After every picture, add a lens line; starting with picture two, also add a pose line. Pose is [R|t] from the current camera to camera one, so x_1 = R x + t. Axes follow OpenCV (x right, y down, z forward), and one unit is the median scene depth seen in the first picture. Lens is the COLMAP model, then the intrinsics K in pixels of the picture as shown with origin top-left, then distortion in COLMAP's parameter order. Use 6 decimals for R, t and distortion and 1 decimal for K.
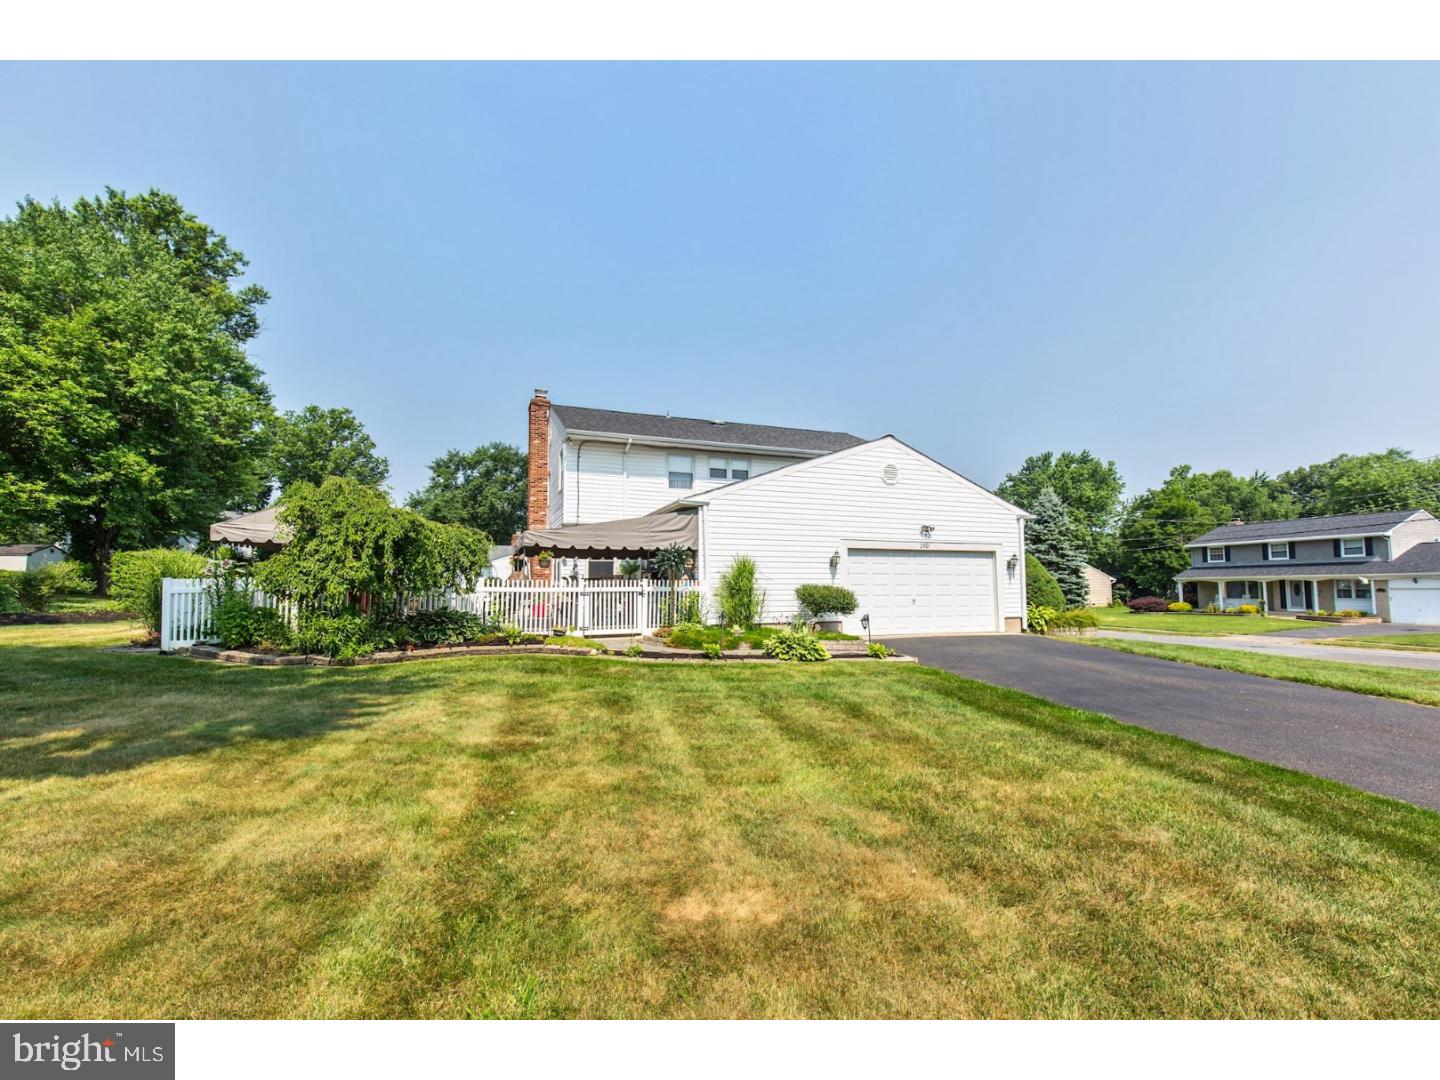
lens RADIAL K [[653.0, 0, 725.1], [0, 653.0, 547.0], [0, 0, 1]] dist [-0.033993, 0.006565]
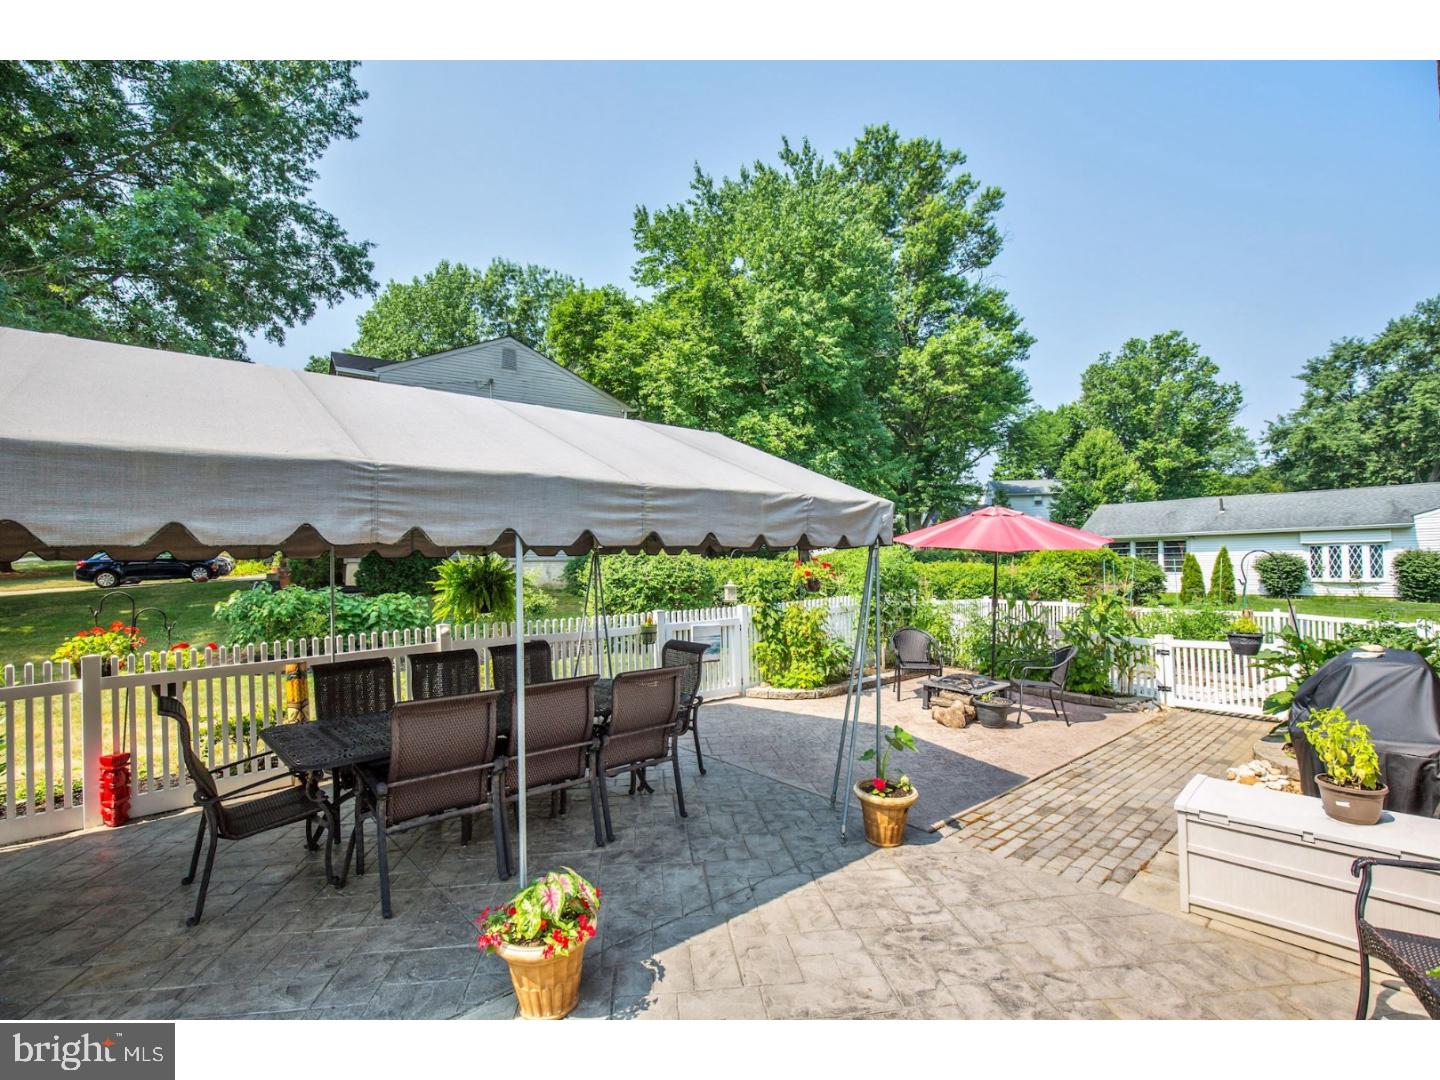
lens RADIAL K [[653.0, 0, 732.8], [0, 653.0, 547.6], [0, 0, 1]] dist [-0.033993, 0.006565]
pose [[0.355845, -0.014901, -0.934426, -0.064427], [0.066146, 0.997767, 0.009279, 0.004217], [0.932201, -0.065110, 0.356036, 0.234800]]
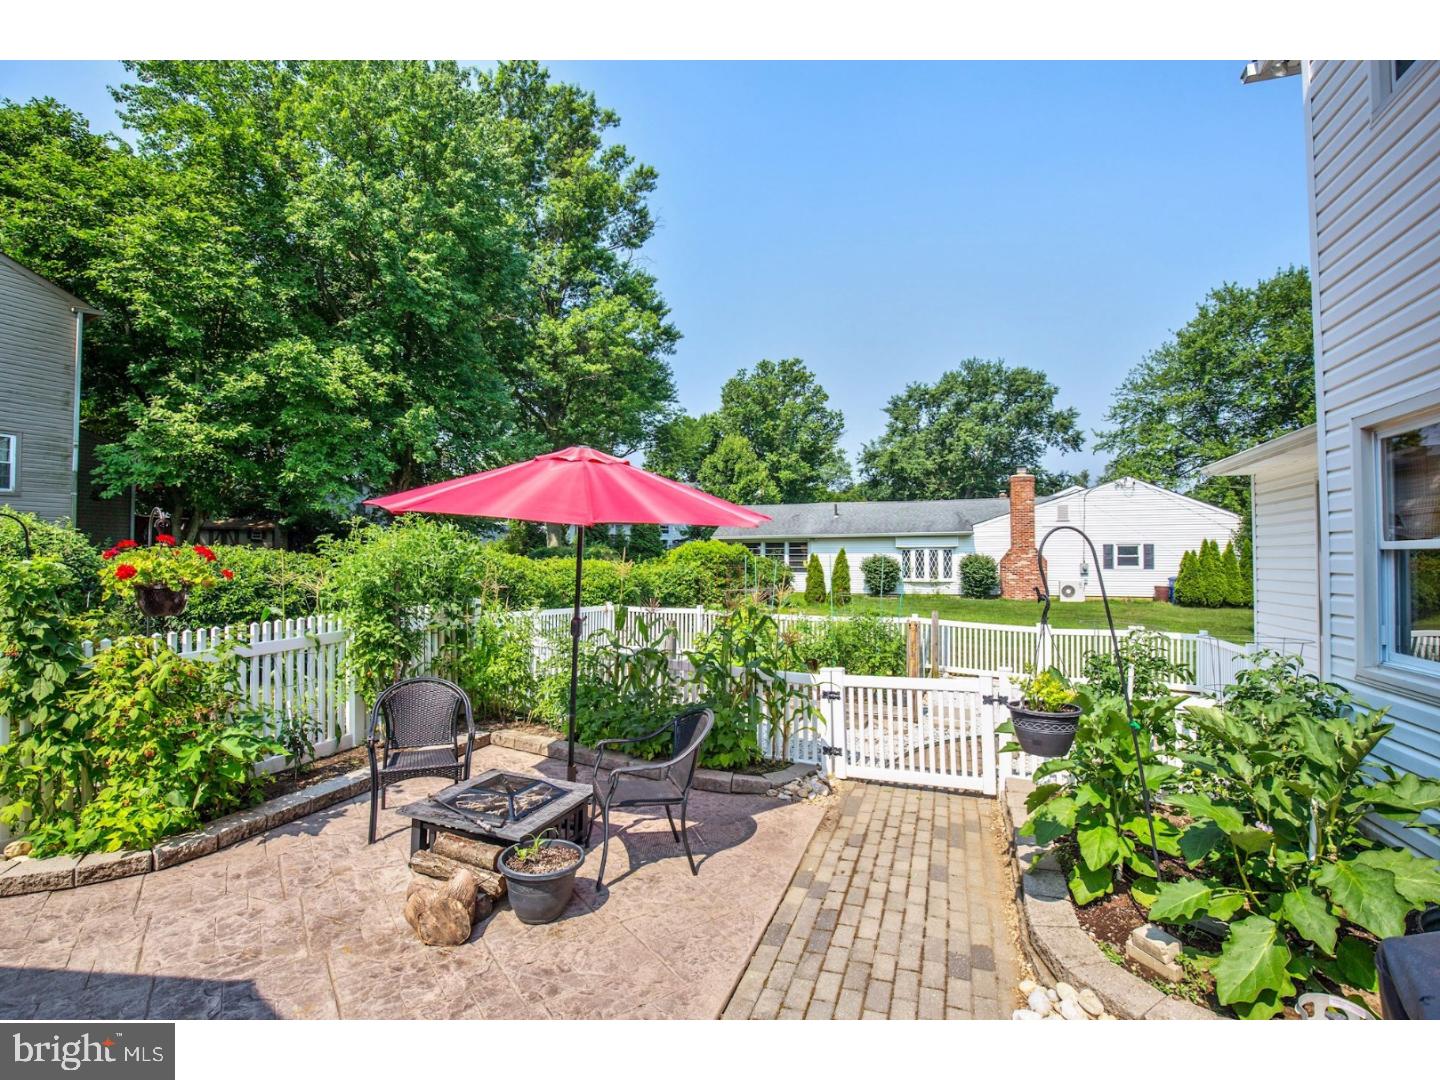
lens RADIAL K [[653.0, 0, 740.1], [0, 653.0, 542.1], [0, 0, 1]] dist [-0.033993, 0.006565]
pose [[0.779214, -0.004793, -0.626740, -0.103166], [0.028945, 0.999179, 0.028345, 0.008455], [0.626090, -0.040228, 0.778713, 0.278586]]
